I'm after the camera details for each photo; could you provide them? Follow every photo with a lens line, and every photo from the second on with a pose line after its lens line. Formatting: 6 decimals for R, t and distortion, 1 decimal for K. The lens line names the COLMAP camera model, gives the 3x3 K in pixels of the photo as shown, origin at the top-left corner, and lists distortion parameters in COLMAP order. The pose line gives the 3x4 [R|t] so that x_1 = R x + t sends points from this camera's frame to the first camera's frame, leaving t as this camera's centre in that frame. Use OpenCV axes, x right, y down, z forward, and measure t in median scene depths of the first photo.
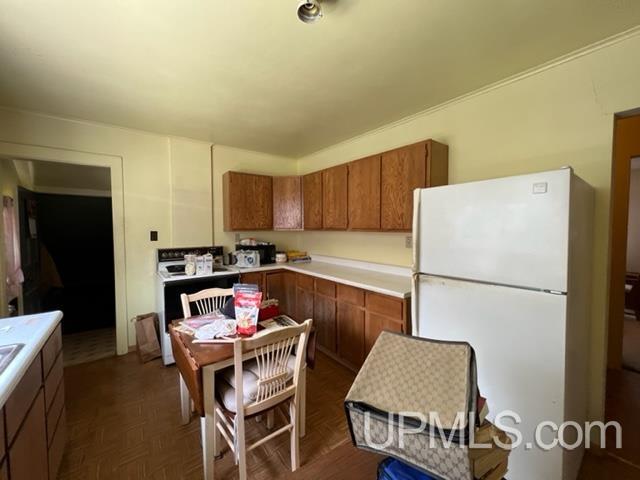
lens RADIAL K [[256.7, 0, 319.8], [0, 256.7, 240.4], [0, 0, 1]] dist [0.000065, 0.000004]
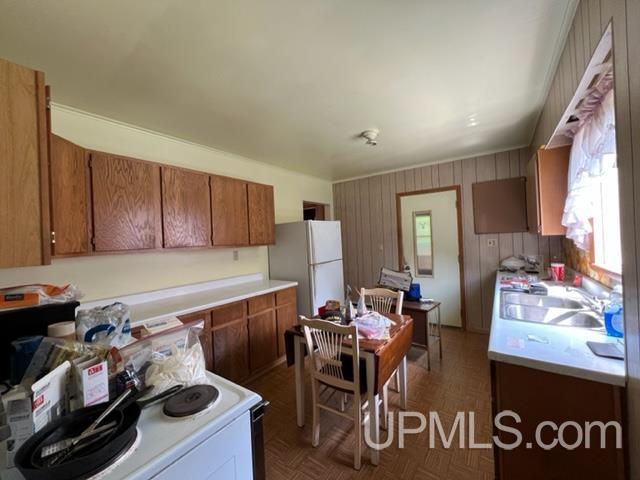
lens RADIAL K [[256.7, 0, 319.6], [0, 256.7, 237.8], [0, 0, 1]] dist [0.000065, 0.000004]
pose [[-0.290758, 0.014505, 0.956687, -0.967353], [0.084220, 0.996392, 0.010490, -0.057931], [-0.953083, 0.083622, -0.290930, 1.010893]]
